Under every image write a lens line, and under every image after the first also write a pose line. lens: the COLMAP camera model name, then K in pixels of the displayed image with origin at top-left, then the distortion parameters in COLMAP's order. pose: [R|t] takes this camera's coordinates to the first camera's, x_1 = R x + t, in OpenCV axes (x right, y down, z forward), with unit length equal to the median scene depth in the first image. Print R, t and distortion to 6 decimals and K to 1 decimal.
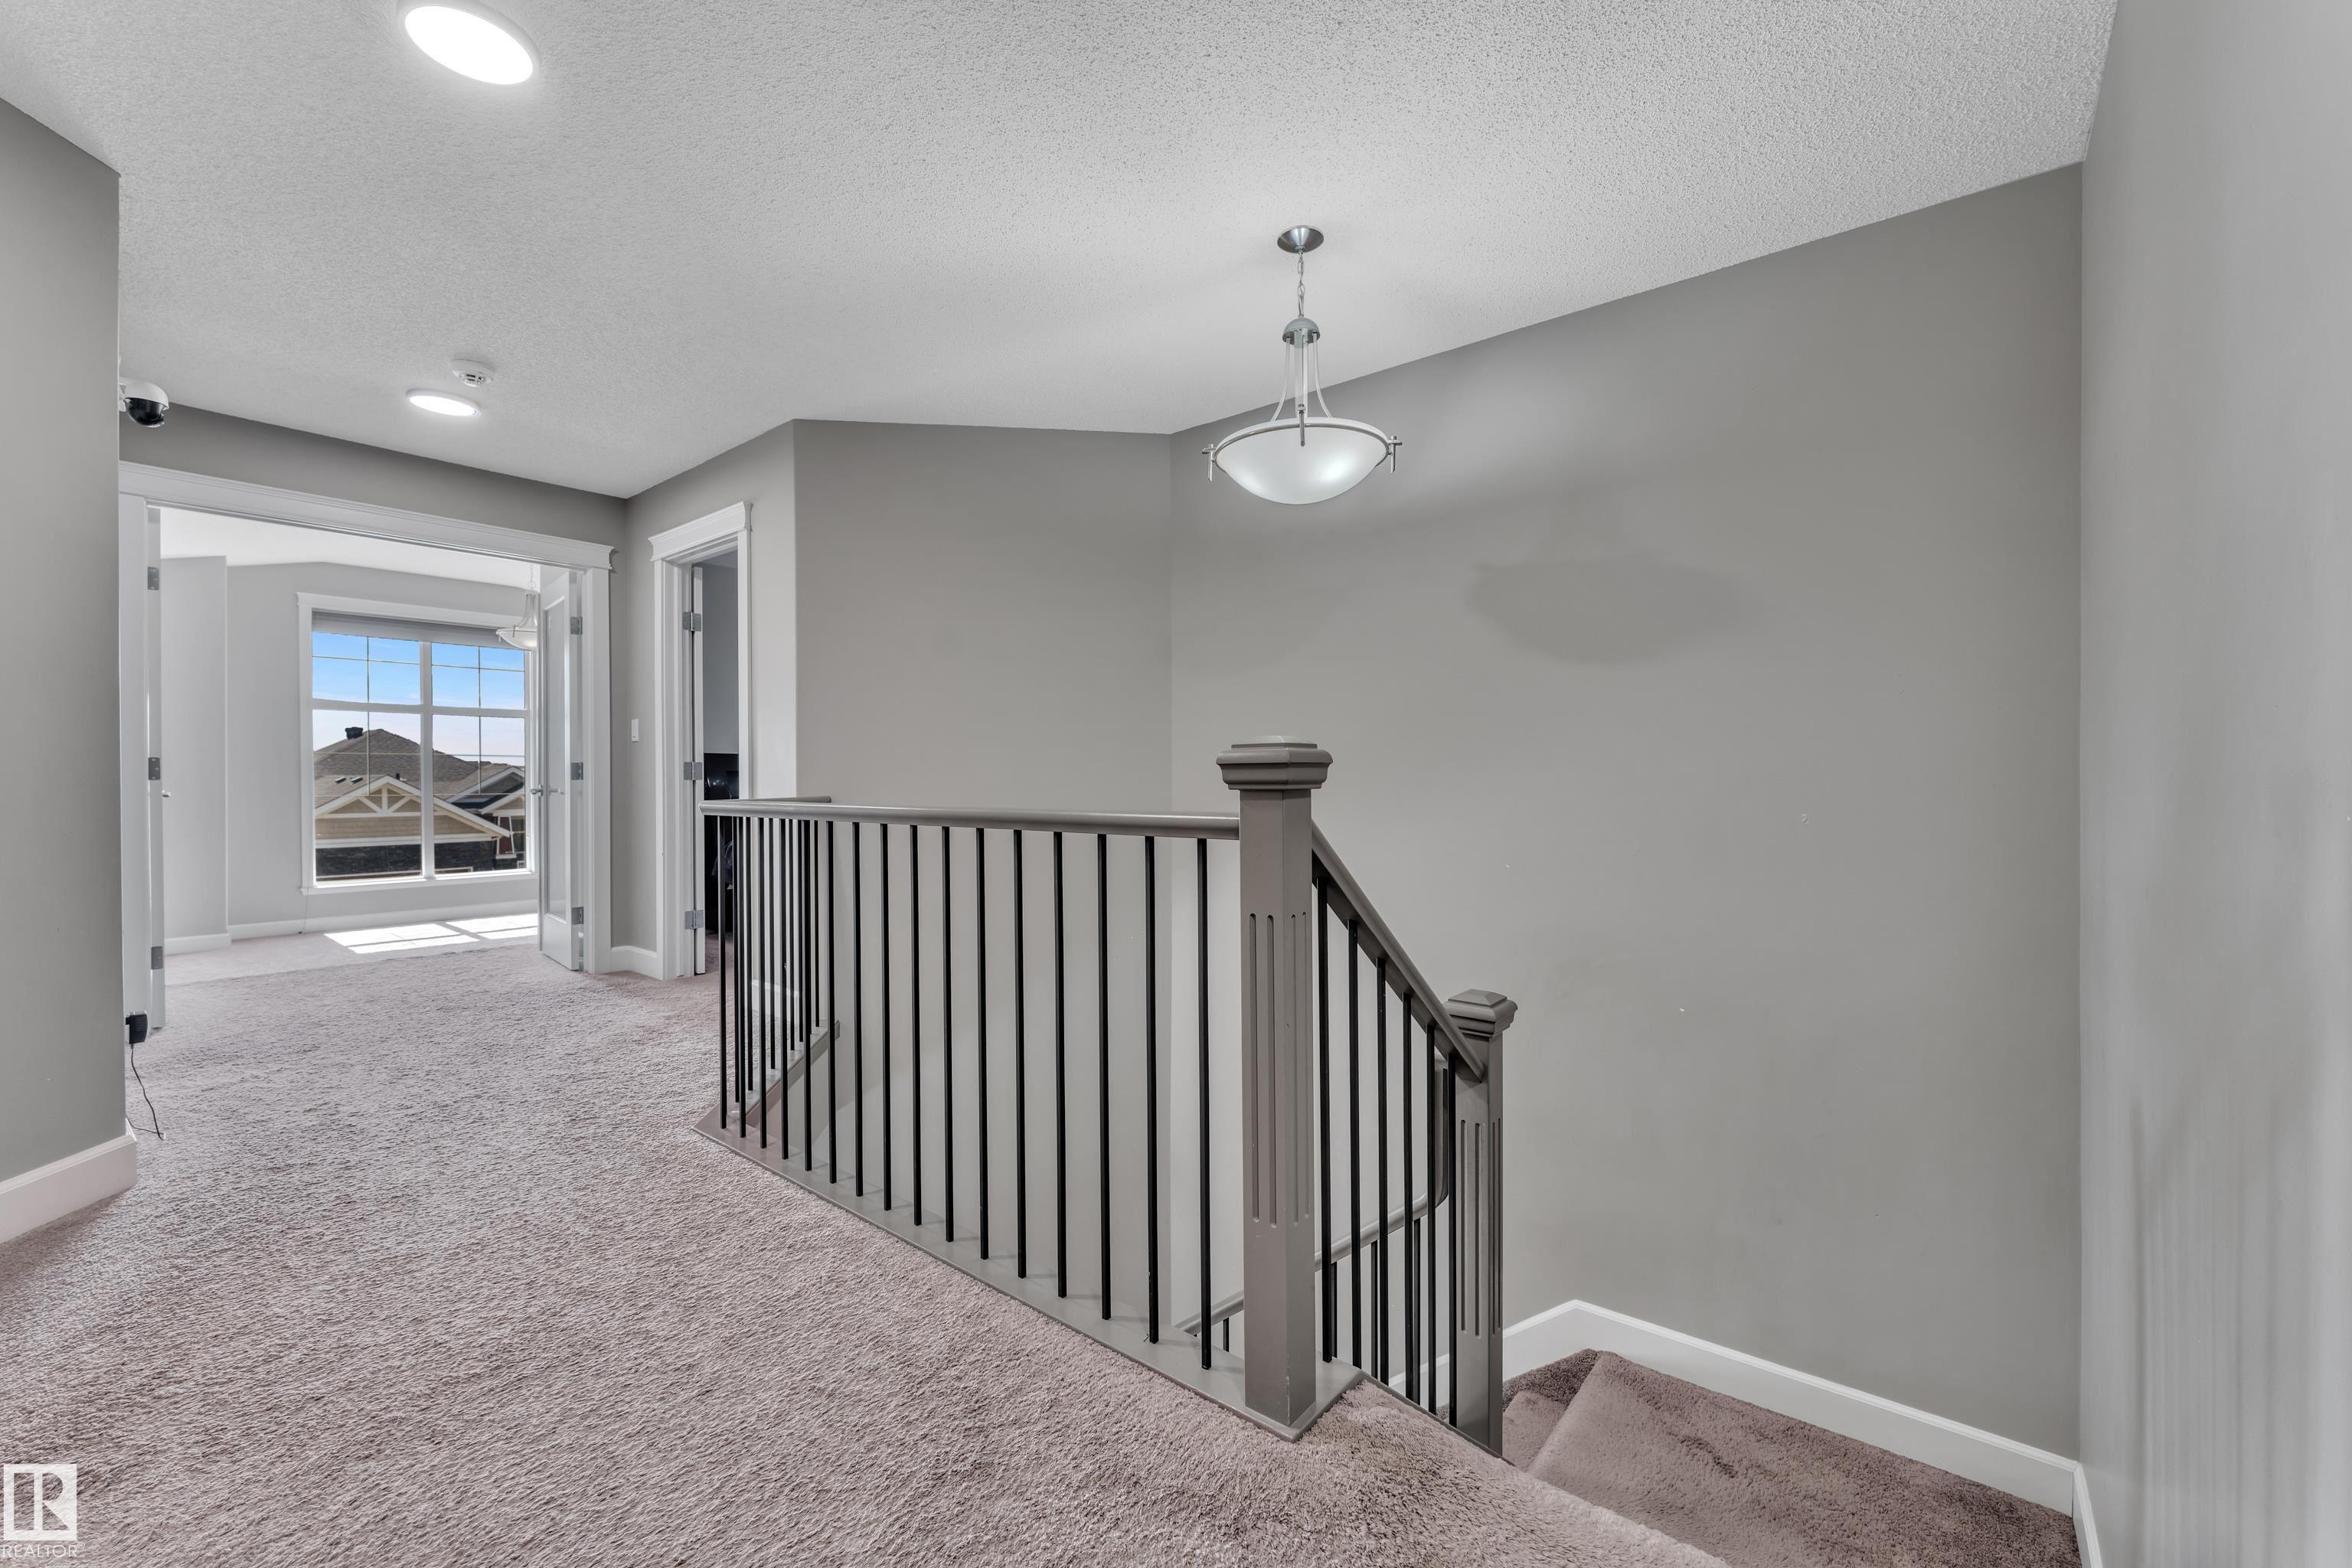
lens RADIAL K [[959.5, 0, 1164.5], [0, 959.5, 792.6], [0, 0, 1]] dist [-0.001057, 0.000014]
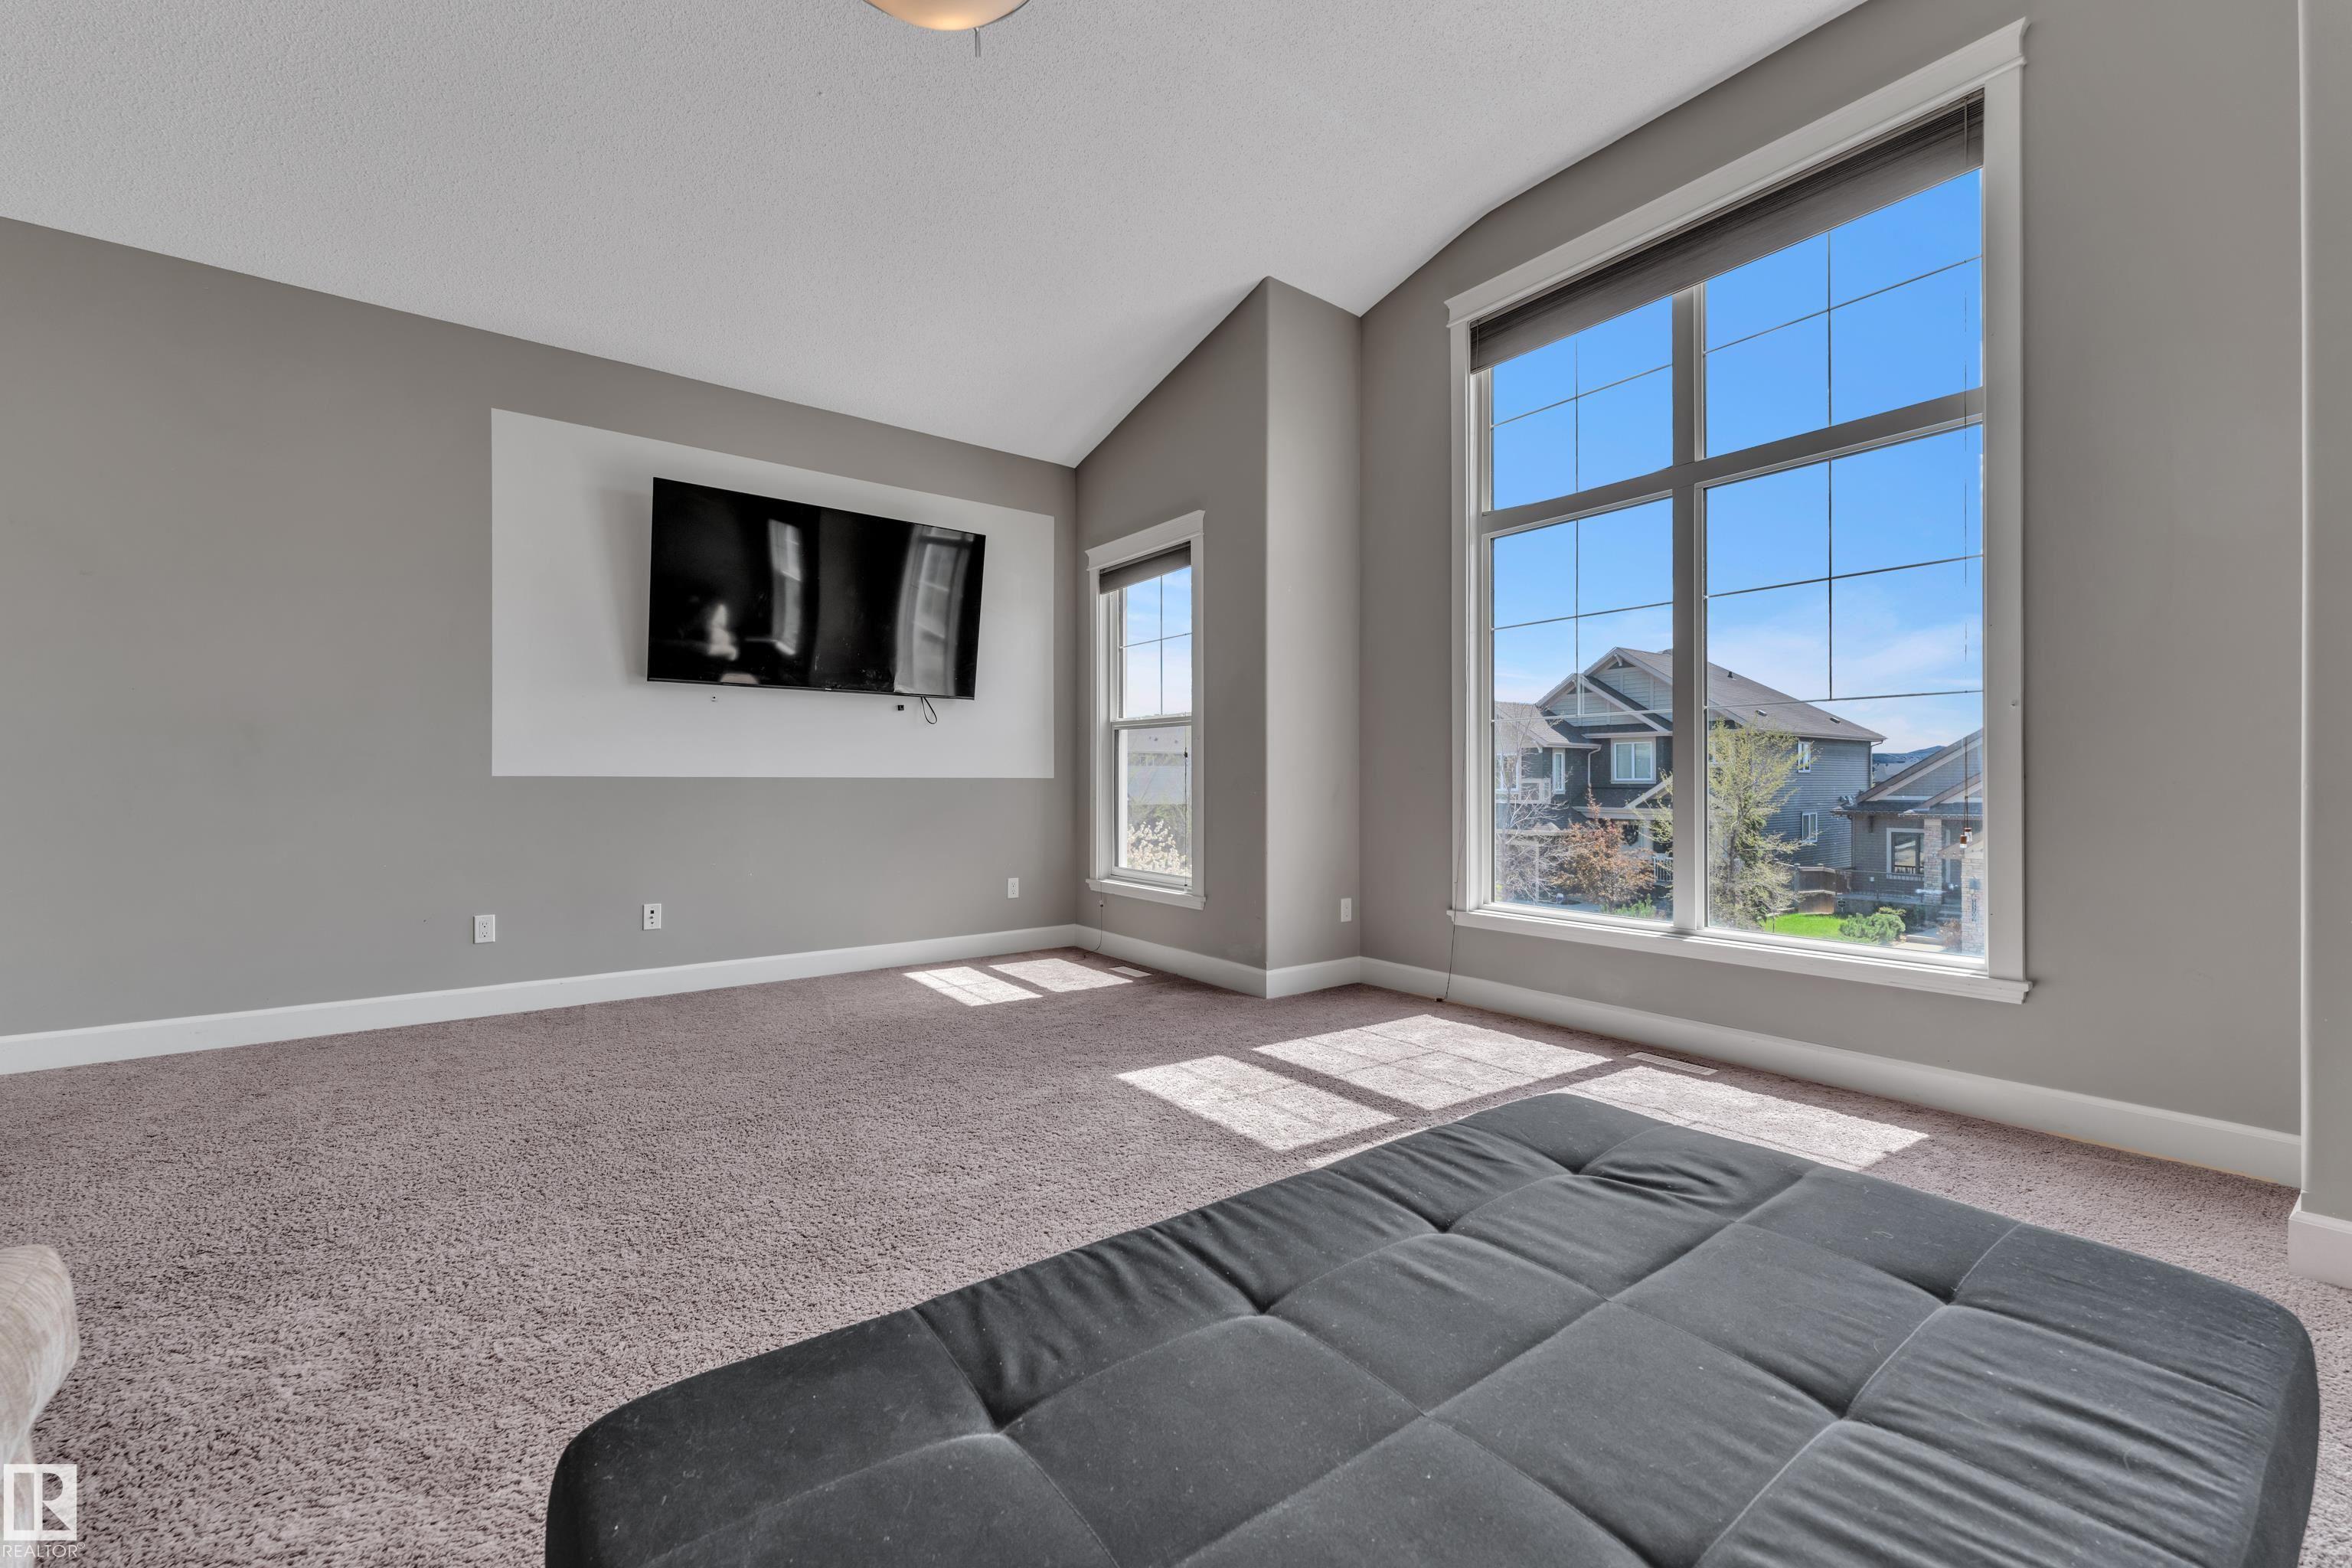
lens RADIAL K [[959.5, 0, 1166.7], [0, 959.5, 785.1], [0, 0, 1]] dist [-0.001057, 0.000014]
pose [[-0.264253, -0.005854, -0.964436, -0.366756], [-0.006657, 0.999969, -0.004246, 0.037338], [0.964430, 0.005298, -0.264284, 0.918727]]
